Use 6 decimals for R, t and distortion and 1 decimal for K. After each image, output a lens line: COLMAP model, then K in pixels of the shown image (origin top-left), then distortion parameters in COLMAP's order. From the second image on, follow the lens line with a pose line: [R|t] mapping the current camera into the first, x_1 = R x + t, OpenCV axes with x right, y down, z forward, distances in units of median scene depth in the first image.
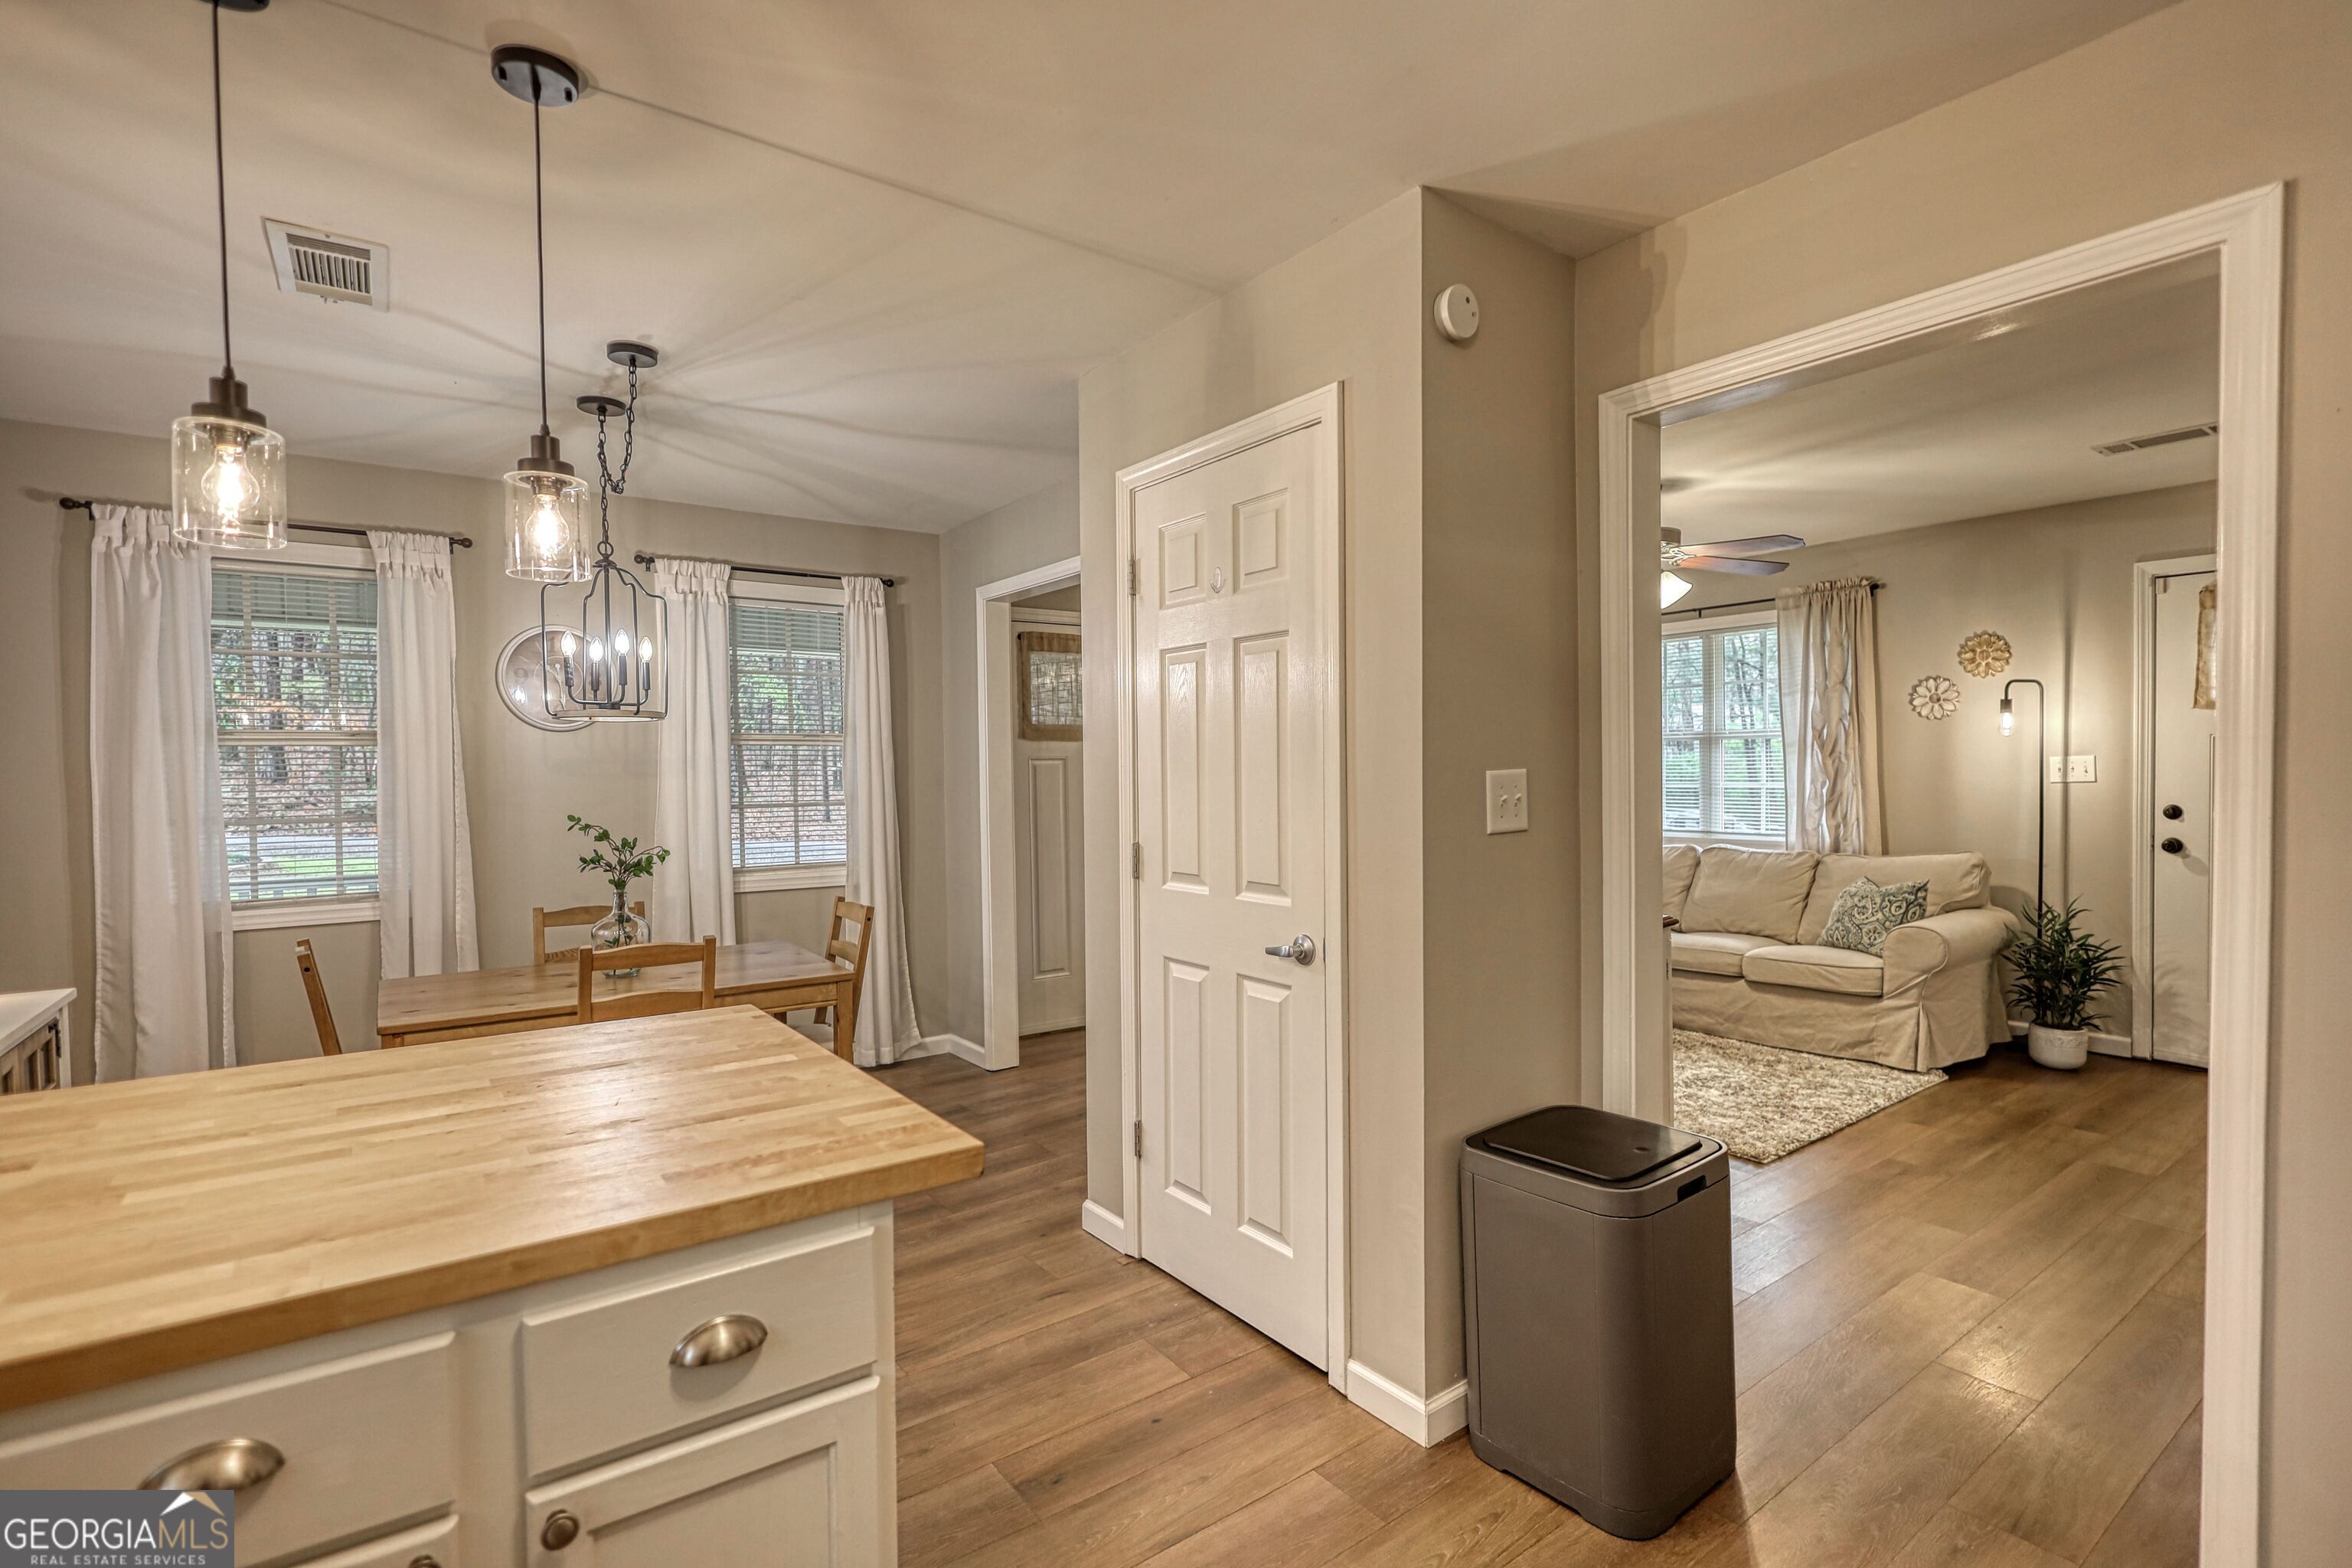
lens RADIAL K [[1104.6, 0, 1164.6], [0, 1104.6, 798.2], [0, 0, 1]] dist [-0.003257, 0.001706]
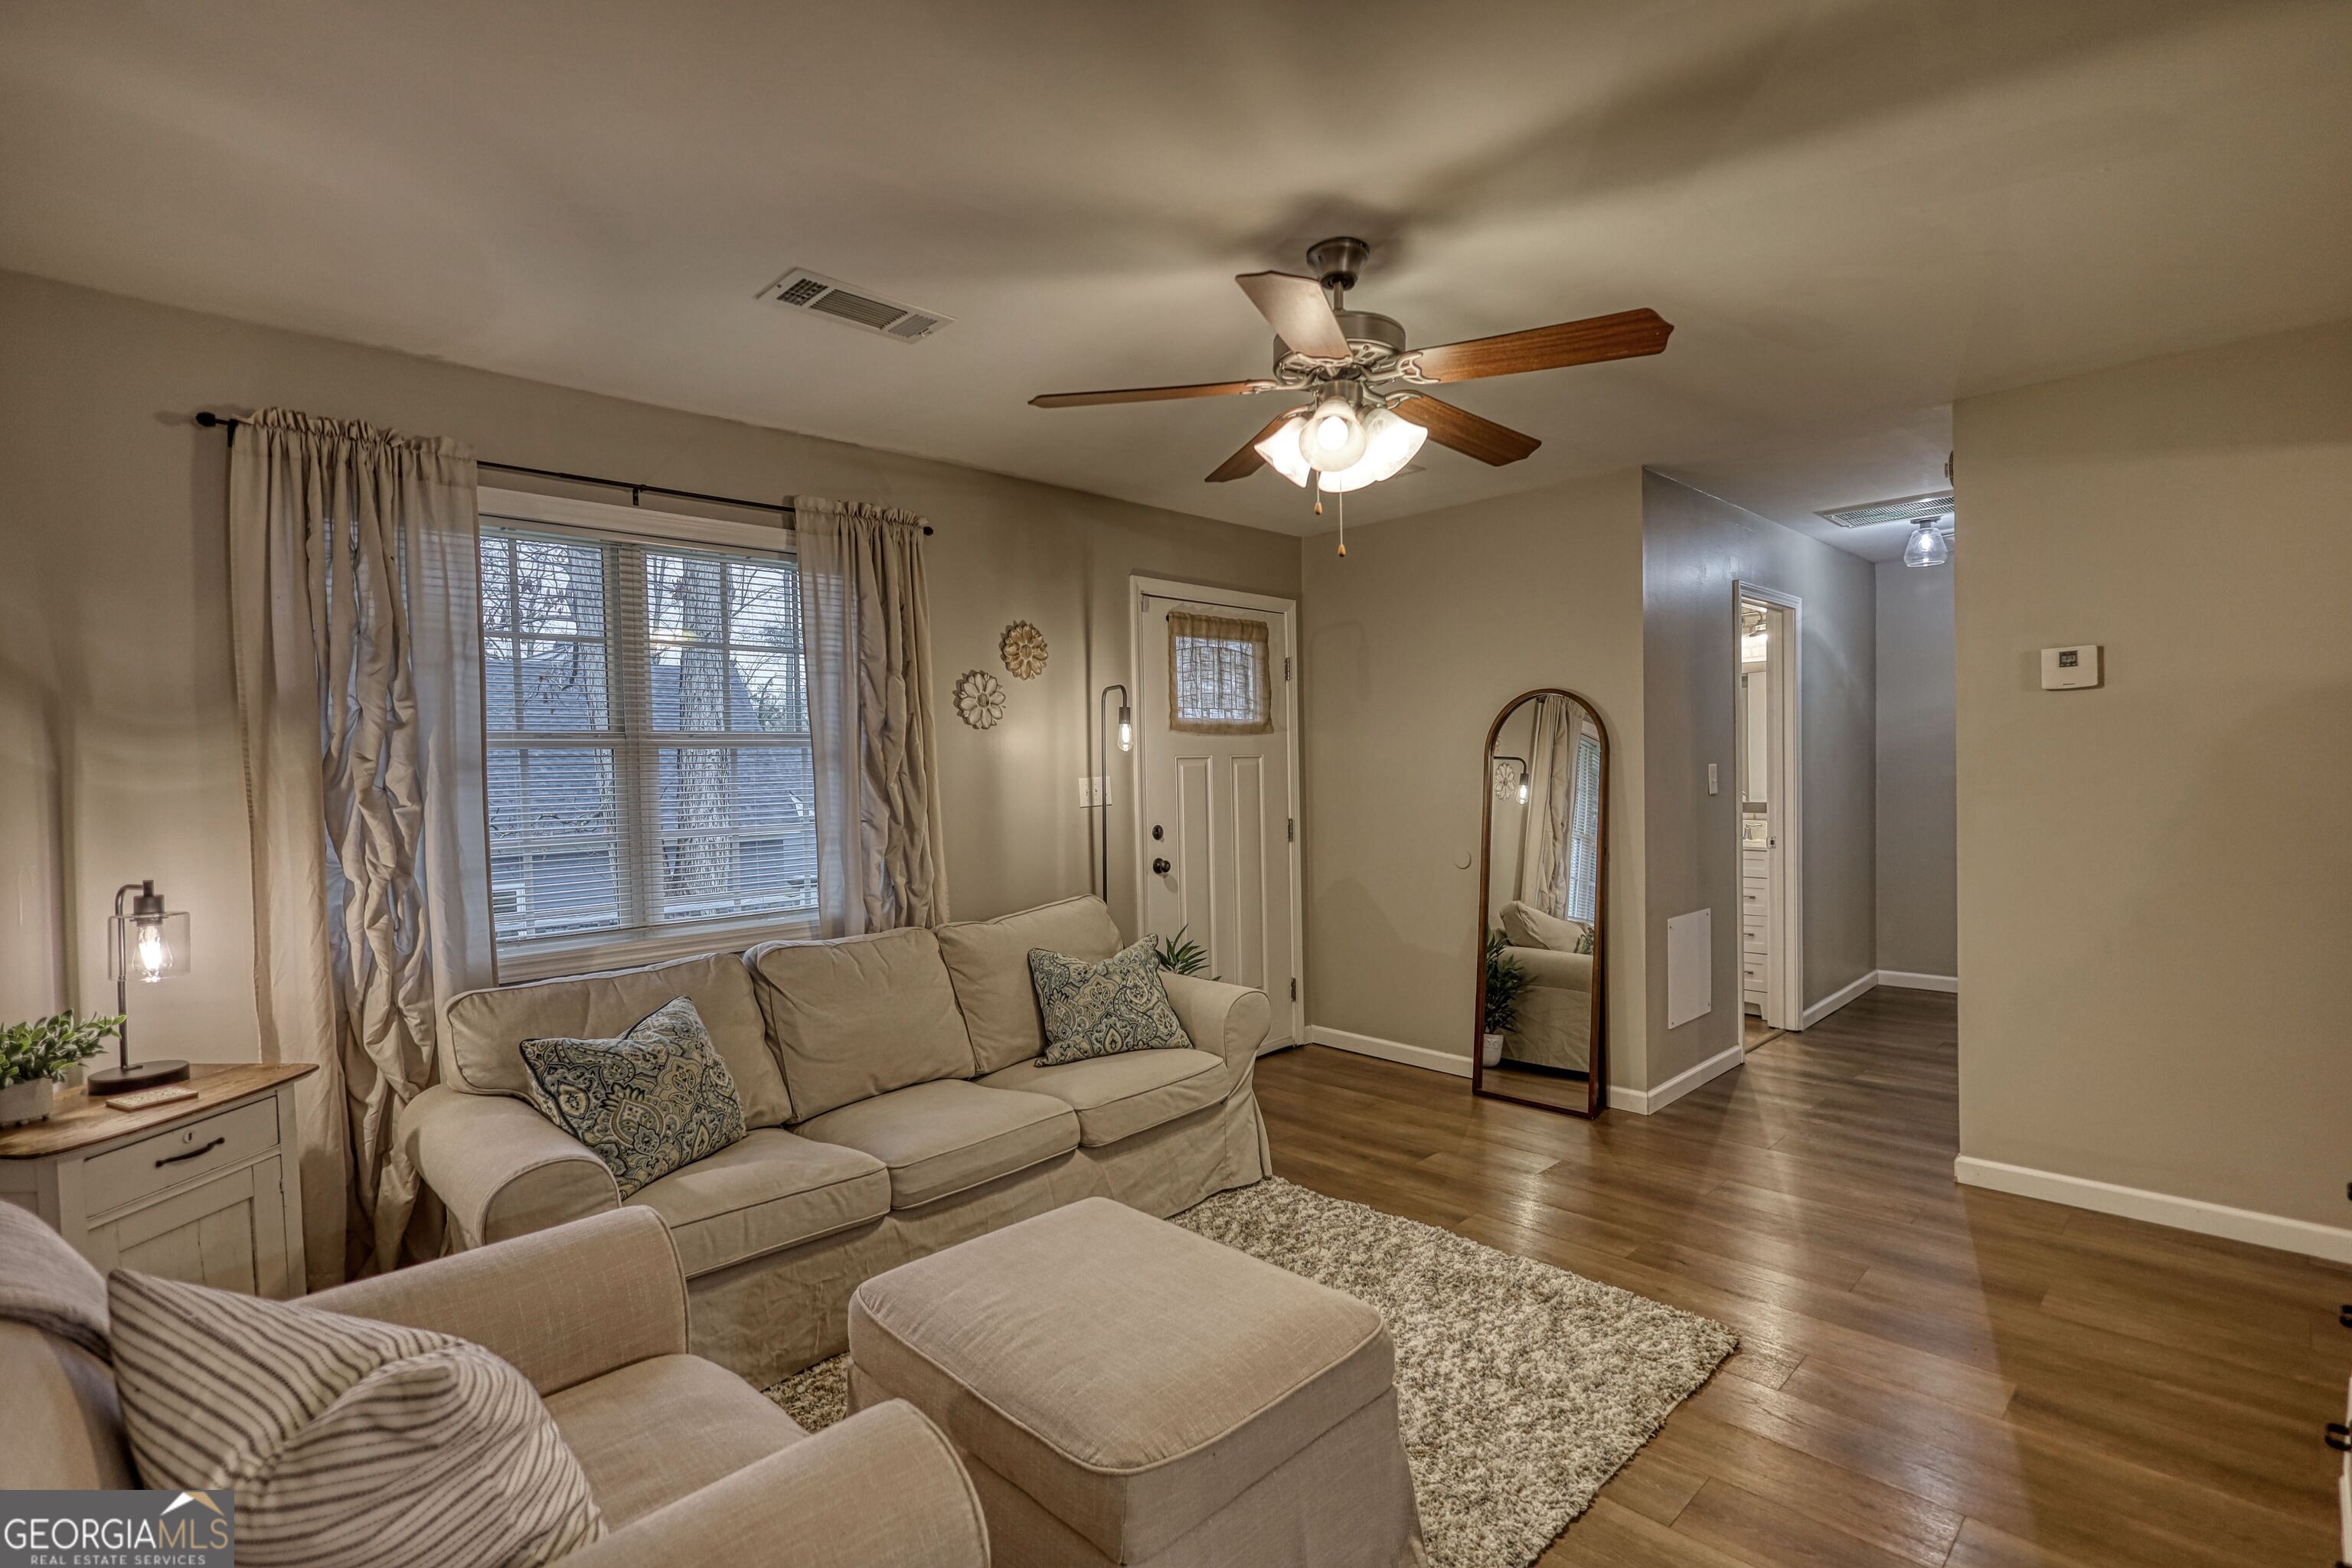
lens RADIAL K [[1104.6, 0, 1187.4], [0, 1104.6, 801.7], [0, 0, 1]] dist [-0.003257, 0.001706]
pose [[-0.155944, -0.010085, 0.987714, -0.077164], [0.051259, 0.998518, 0.018289, -0.033960], [-0.986435, 0.053481, -0.155196, 1.173075]]
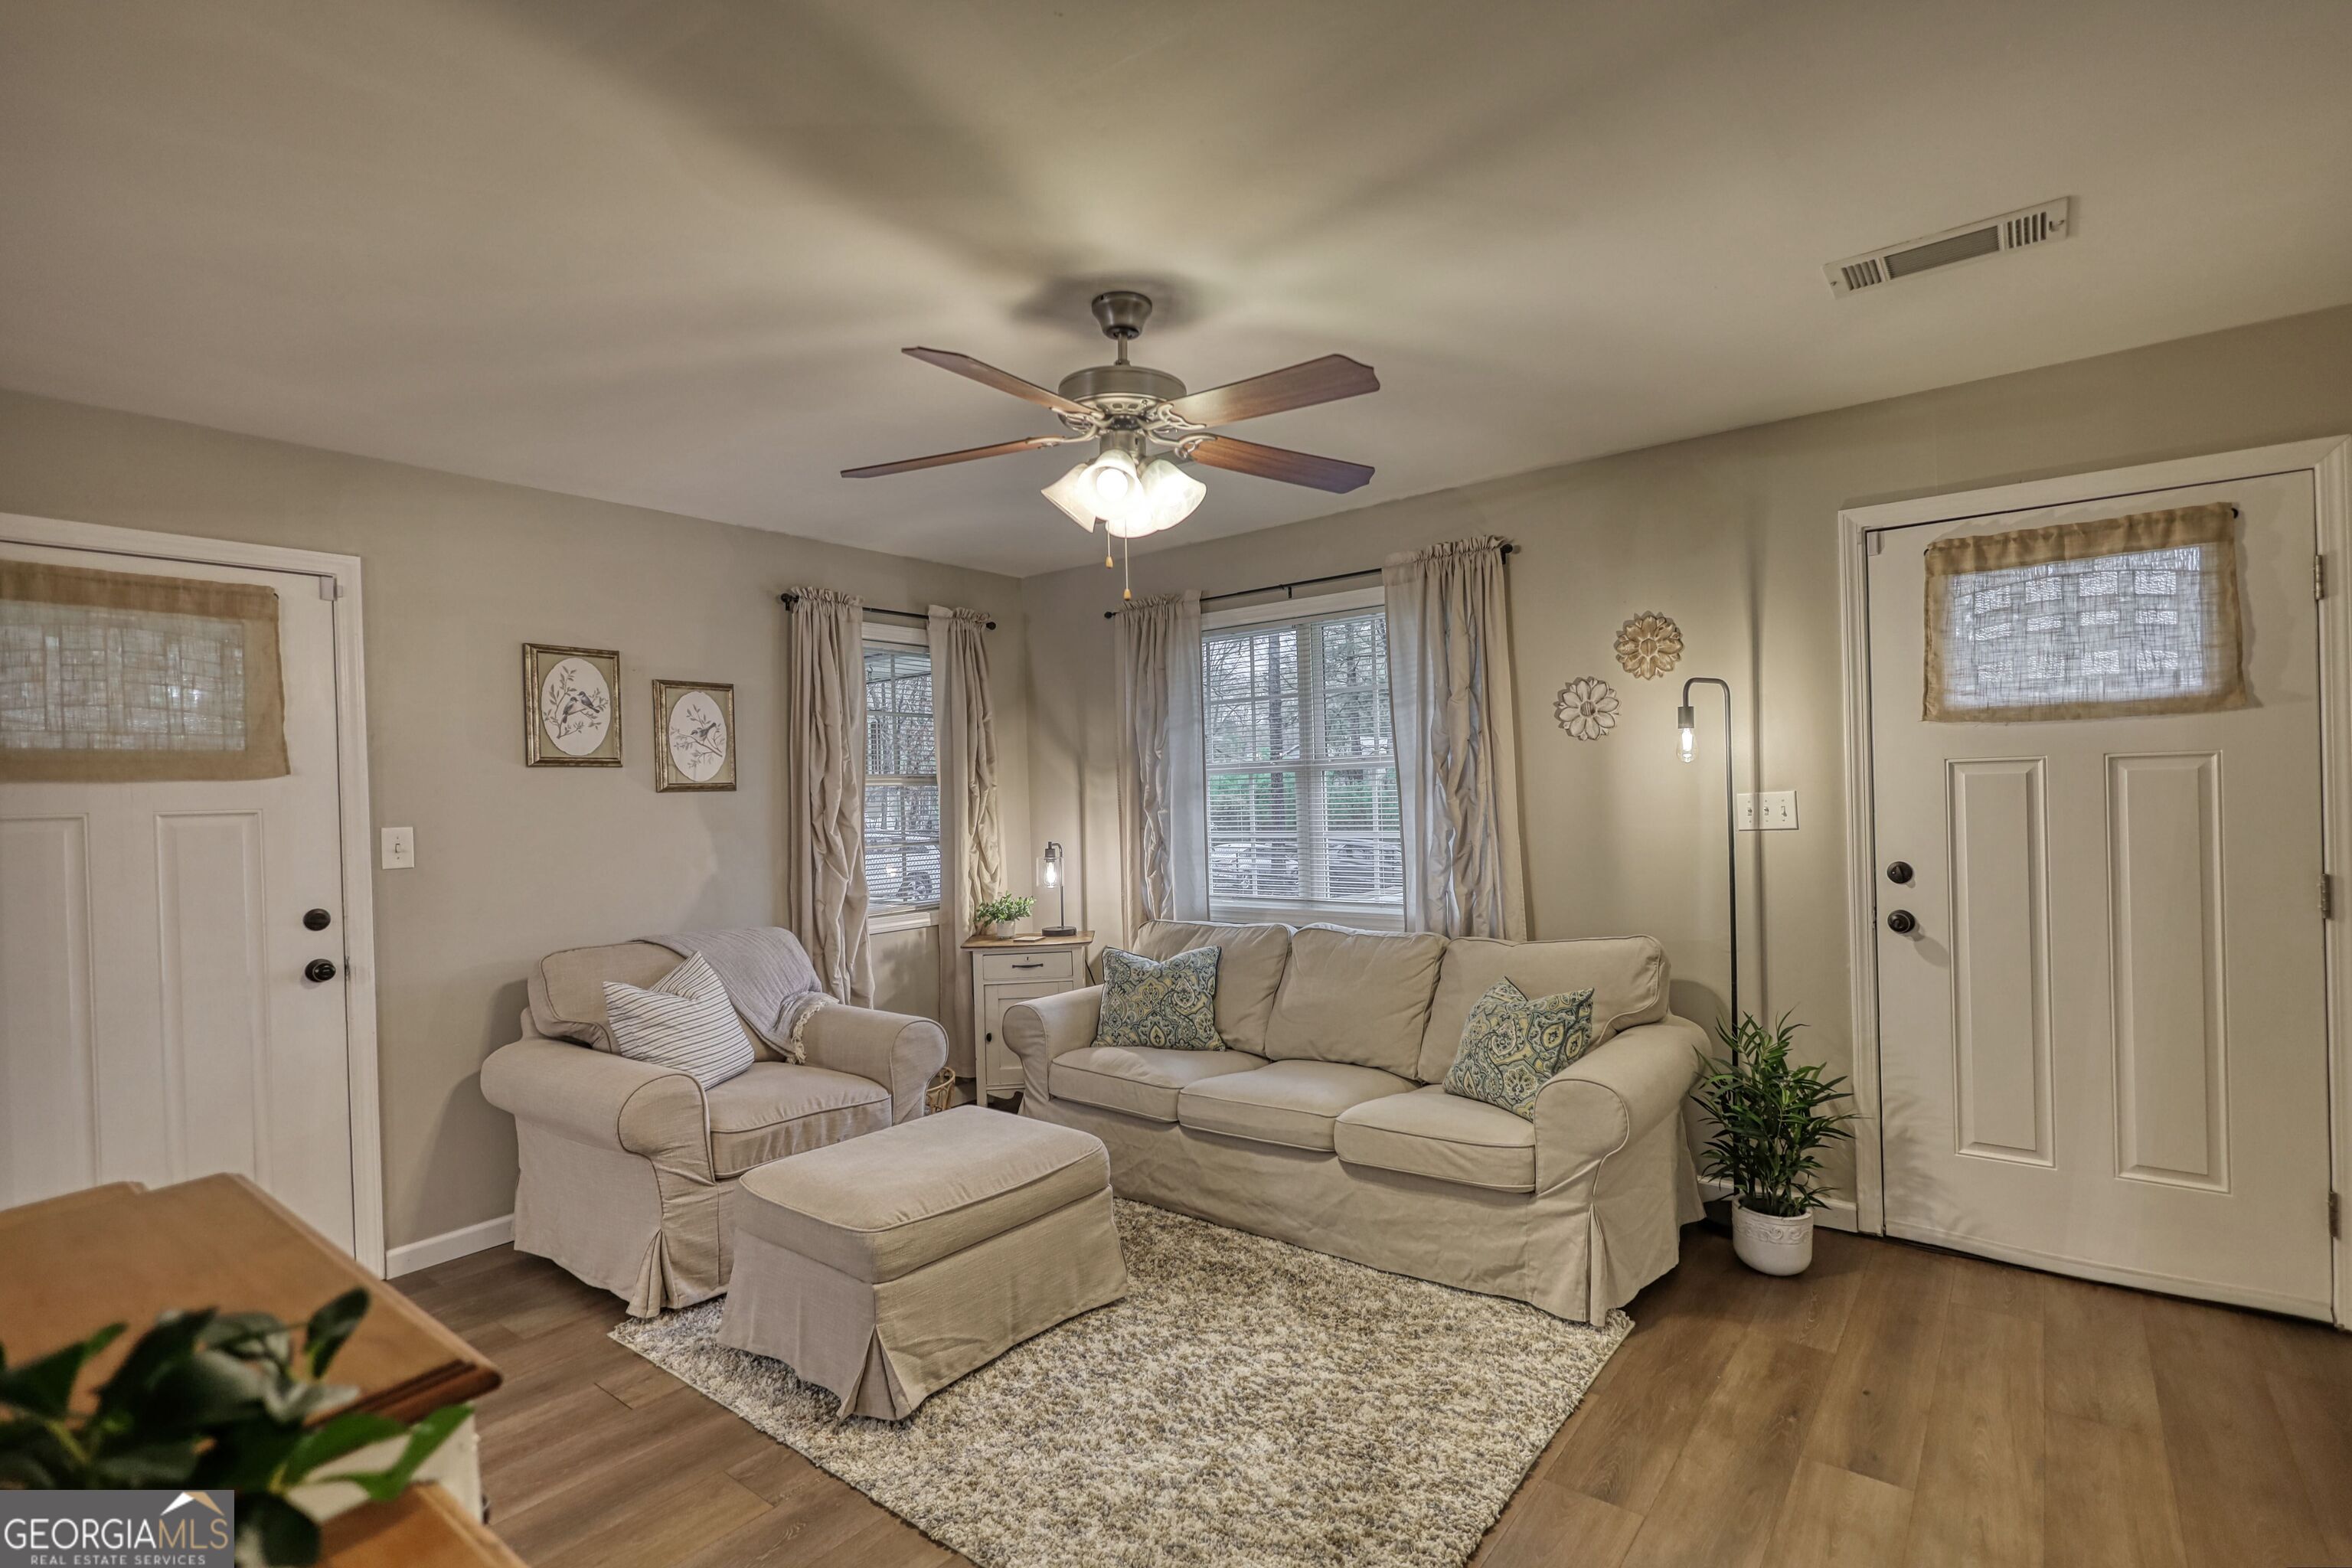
lens RADIAL K [[1104.6, 0, 1178.9], [0, 1104.6, 796.9], [0, 0, 1]] dist [-0.003257, 0.001706]
pose [[0.962168, -0.013221, 0.272136, 0.312035], [0.020821, 0.999469, -0.025058, -0.027749], [-0.271660, 0.029776, 0.961932, 0.481824]]
